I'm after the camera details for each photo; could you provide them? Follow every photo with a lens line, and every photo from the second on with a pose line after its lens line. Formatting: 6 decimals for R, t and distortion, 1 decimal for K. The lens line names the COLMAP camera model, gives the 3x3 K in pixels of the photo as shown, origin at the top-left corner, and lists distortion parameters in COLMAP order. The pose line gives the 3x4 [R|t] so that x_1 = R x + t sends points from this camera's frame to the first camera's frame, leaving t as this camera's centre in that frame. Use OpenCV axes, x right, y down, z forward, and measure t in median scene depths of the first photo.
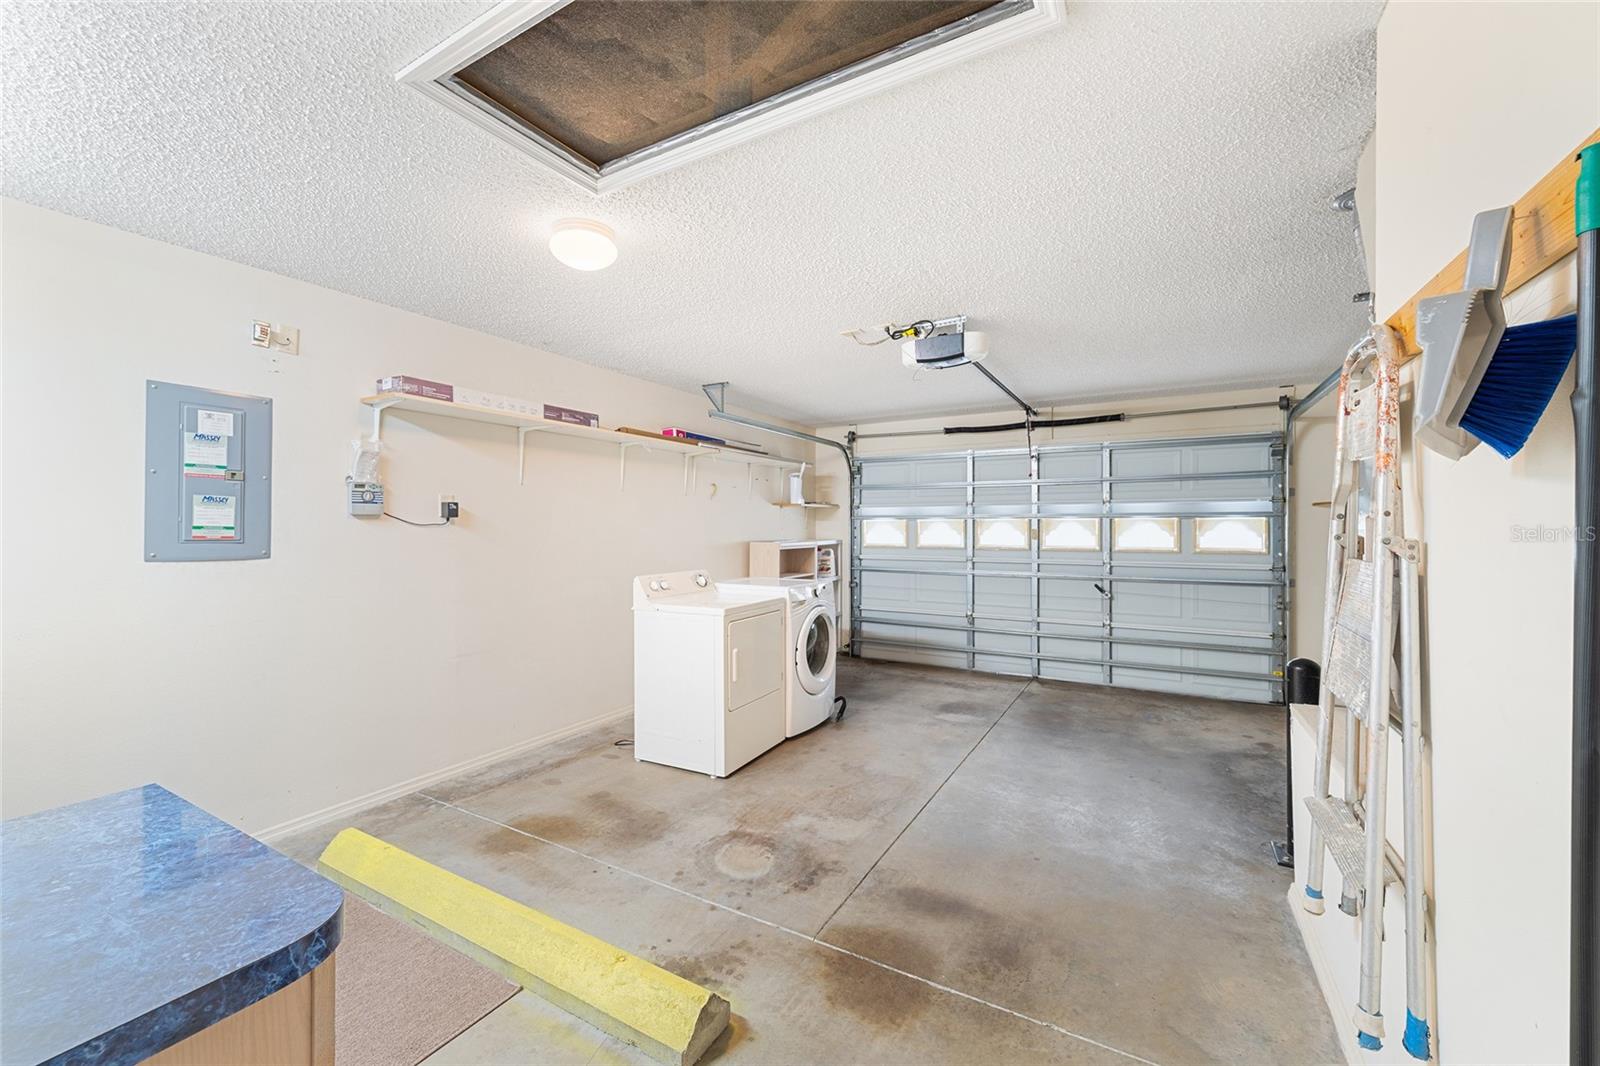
lens RADIAL K [[621.4, 0, 804.8], [0, 621.4, 529.3], [0, 0, 1]] dist [-0.001861, 0.000600]
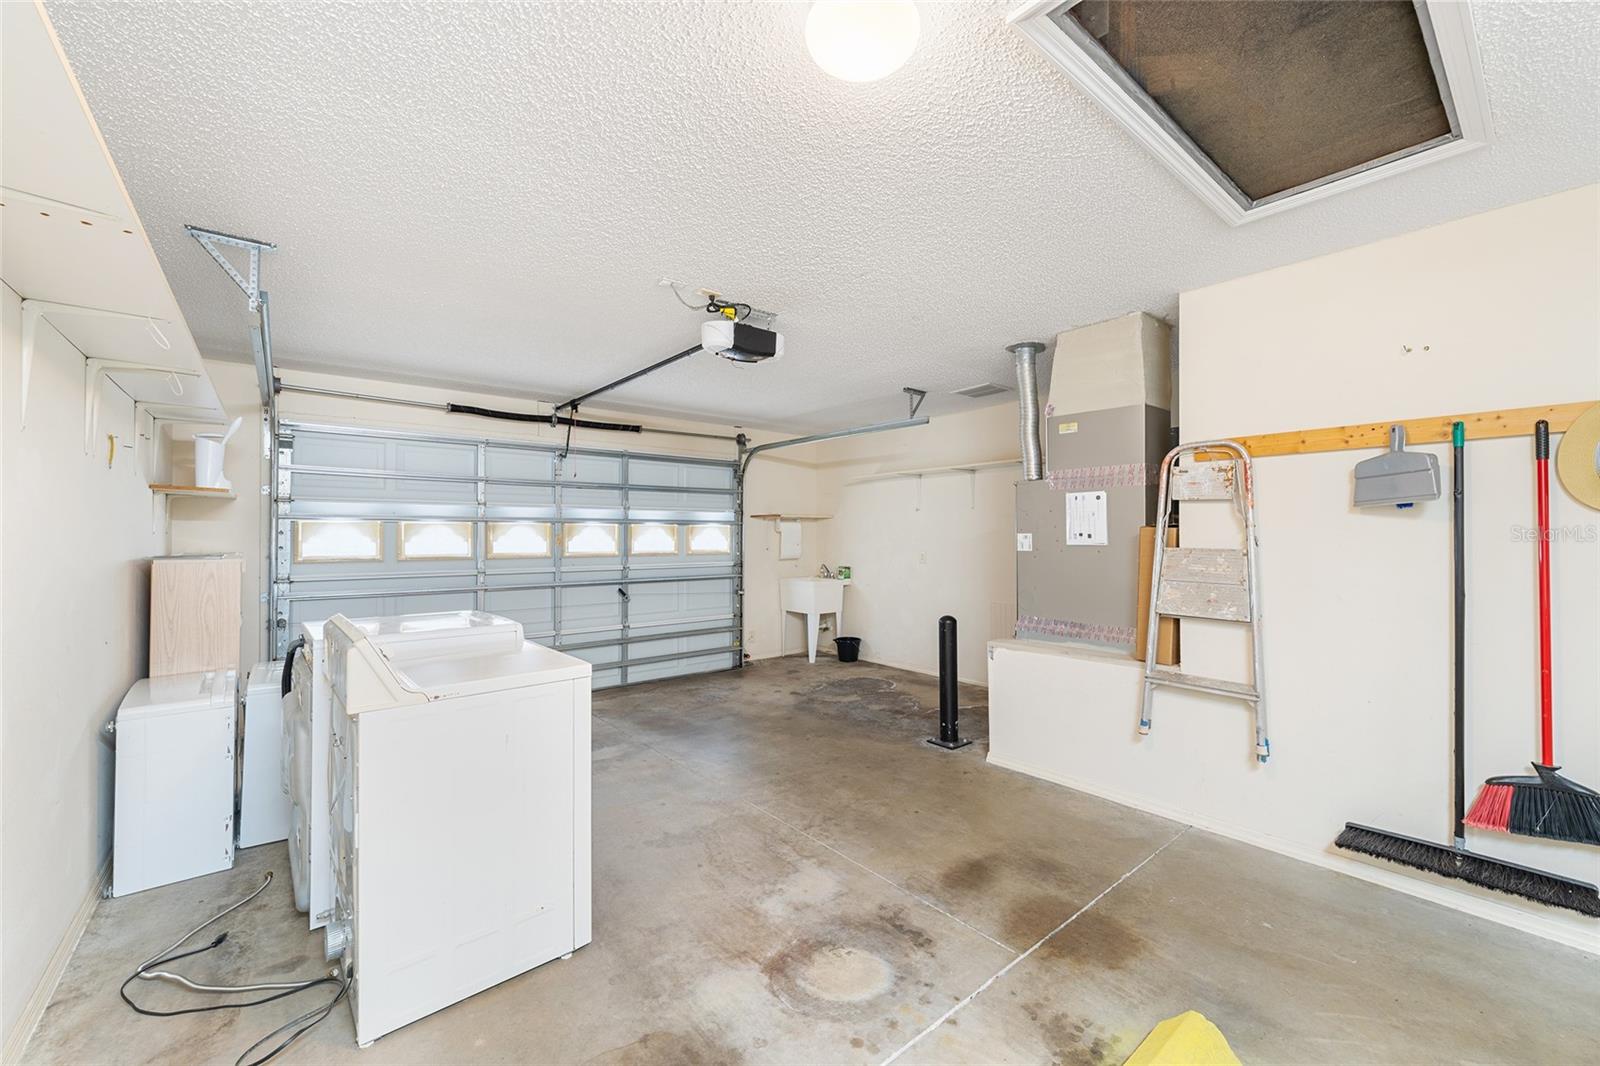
lens RADIAL K [[621.4, 0, 796.5], [0, 621.4, 530.4], [0, 0, 1]] dist [-0.001861, 0.000600]
pose [[0.372853, 0.005501, 0.927874, -0.489375], [-0.000228, 0.999983, -0.005837, -0.000902], [-0.927890, 0.001965, 0.372848, 0.460072]]
